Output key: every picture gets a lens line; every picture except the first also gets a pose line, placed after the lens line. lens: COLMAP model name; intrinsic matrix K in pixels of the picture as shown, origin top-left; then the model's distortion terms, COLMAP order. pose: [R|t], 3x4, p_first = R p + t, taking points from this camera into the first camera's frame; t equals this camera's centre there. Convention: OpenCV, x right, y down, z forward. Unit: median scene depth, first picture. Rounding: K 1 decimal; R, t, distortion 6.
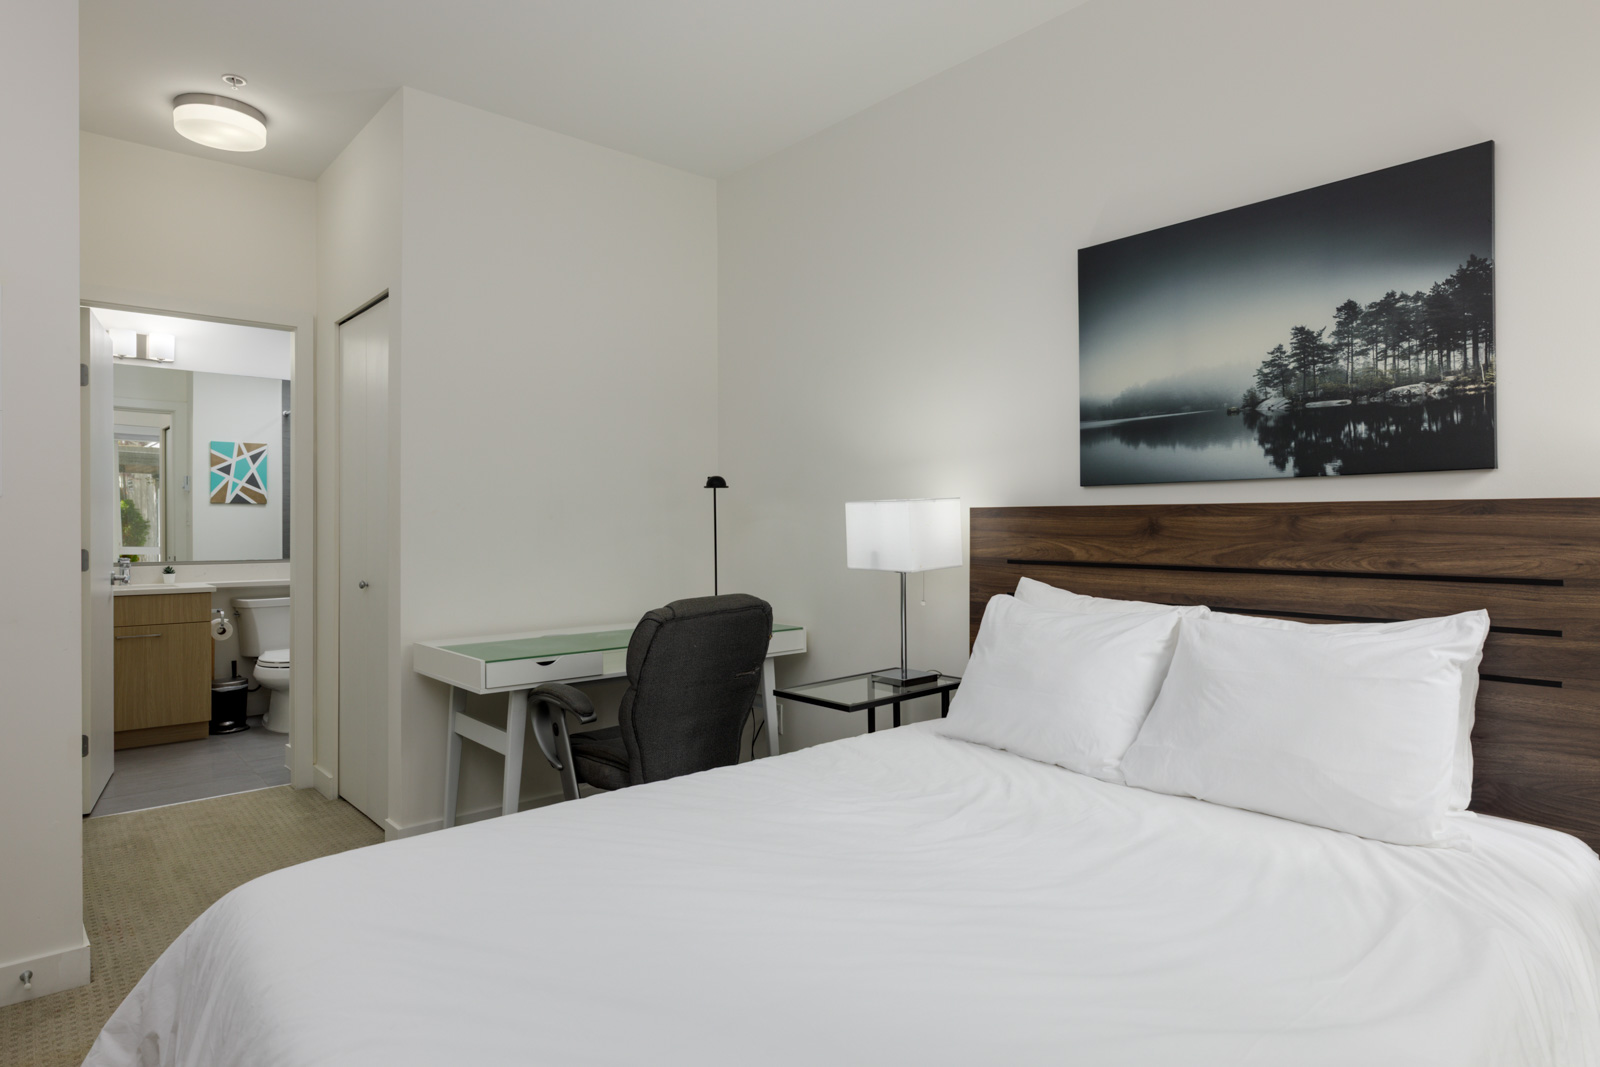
lens RADIAL K [[879.2, 0, 800.0], [0, 879.2, 533.5], [0, 0, 1]] dist [0.001729, 0.000166]
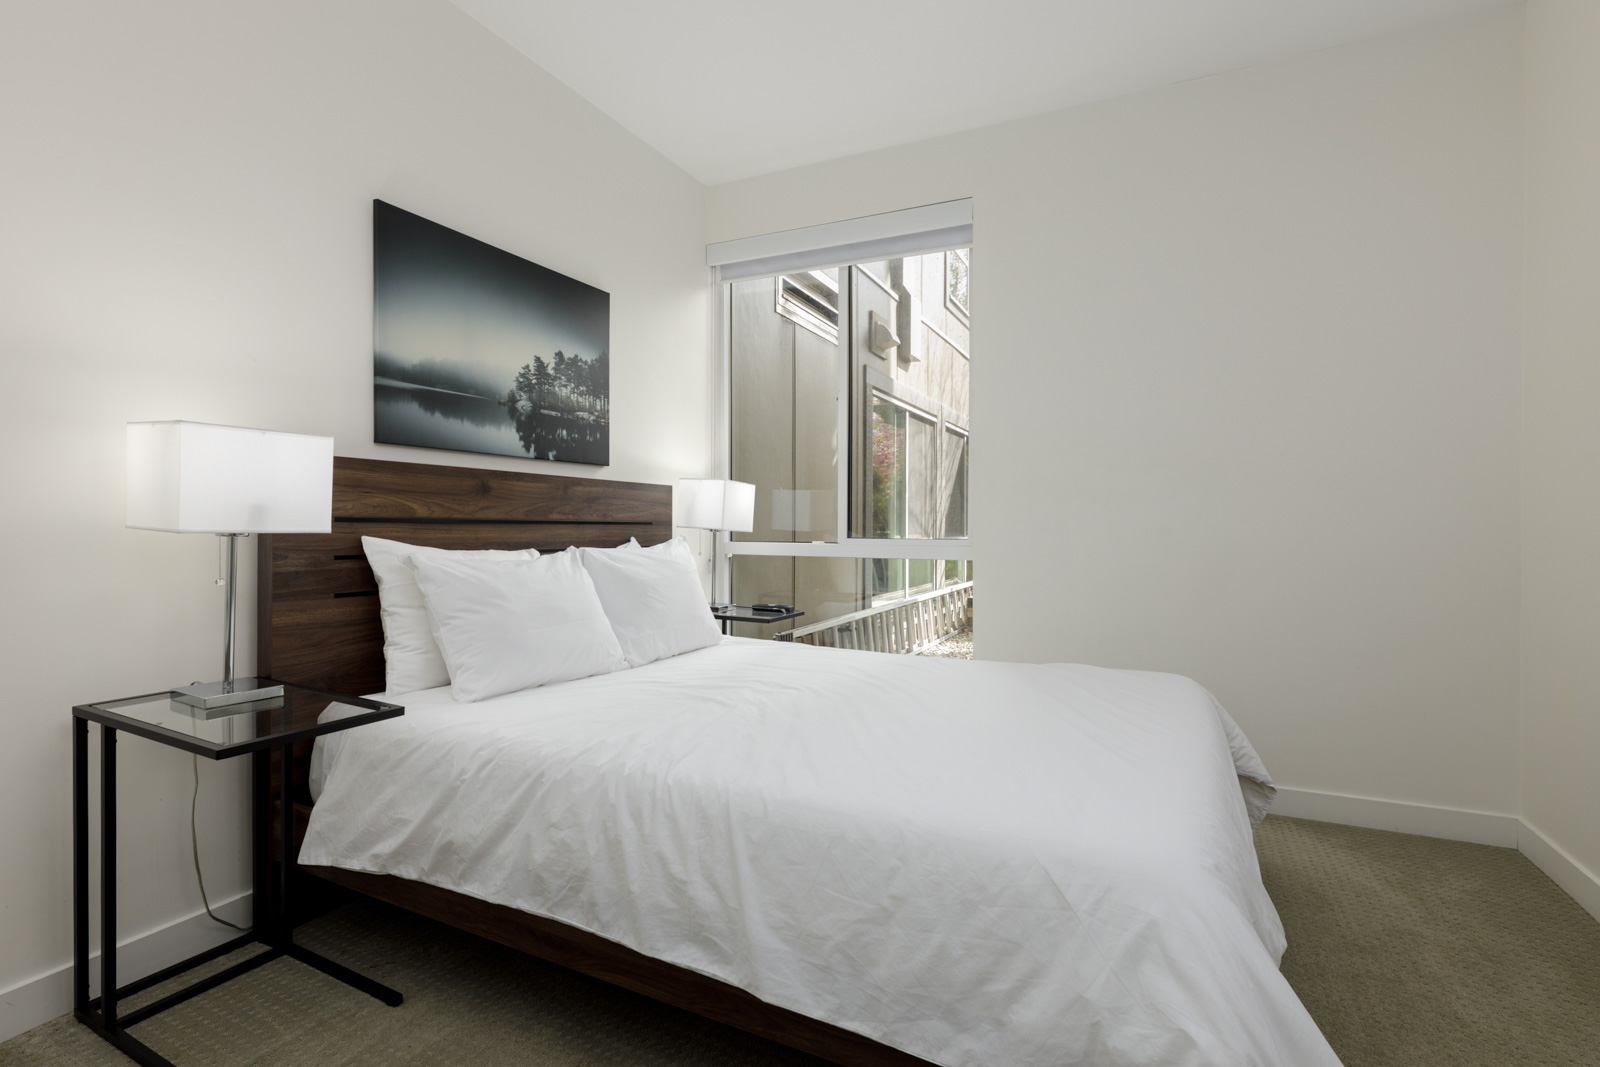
lens RADIAL K [[747.5, 0, 802.5], [0, 747.5, 523.2], [0, 0, 1]] dist [-0.001269, -0.000049]
pose [[-0.359220, 0.003278, 0.933247, -0.705870], [0.003081, 0.999993, -0.002326, 0.044729], [-0.933248, 0.002040, -0.359228, 0.969338]]
